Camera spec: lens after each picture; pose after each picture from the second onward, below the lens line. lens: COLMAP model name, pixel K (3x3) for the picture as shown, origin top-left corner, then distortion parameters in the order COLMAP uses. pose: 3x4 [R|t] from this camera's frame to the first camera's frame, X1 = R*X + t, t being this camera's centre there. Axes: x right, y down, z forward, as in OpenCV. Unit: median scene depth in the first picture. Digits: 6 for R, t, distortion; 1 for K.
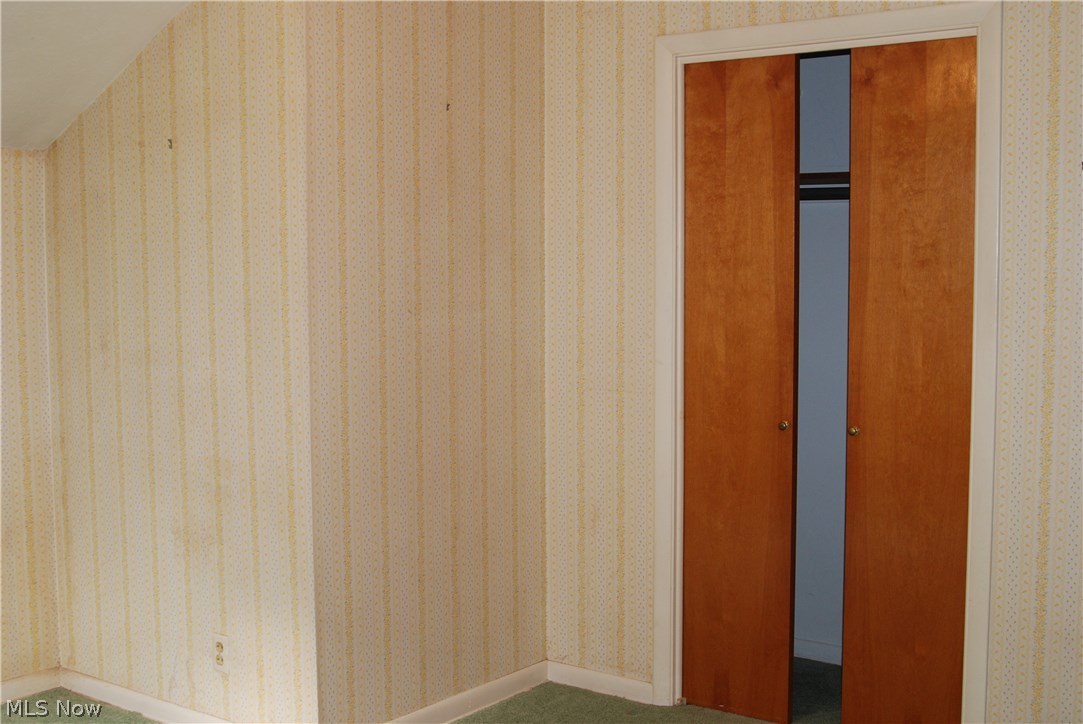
lens RADIAL K [[1329.0, 0, 541.5], [0, 1329.0, 362.0], [0, 0, 1]] dist [-0.114975, 0.079301]
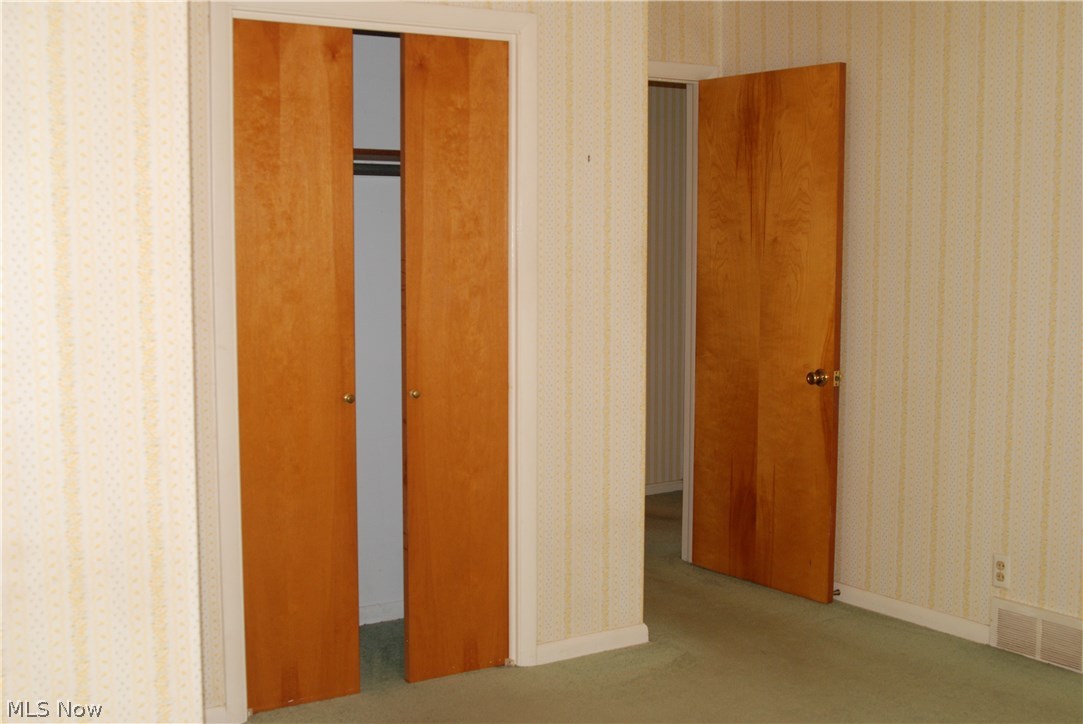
lens RADIAL K [[1329.0, 0, 541.5], [0, 1329.0, 362.0], [0, 0, 1]] dist [-0.114975, 0.079301]
pose [[0.351915, -0.086740, 0.932004, -0.711934], [0.069730, 0.995360, 0.066307, -0.036617], [-0.933431, 0.041655, 0.356330, 0.512799]]
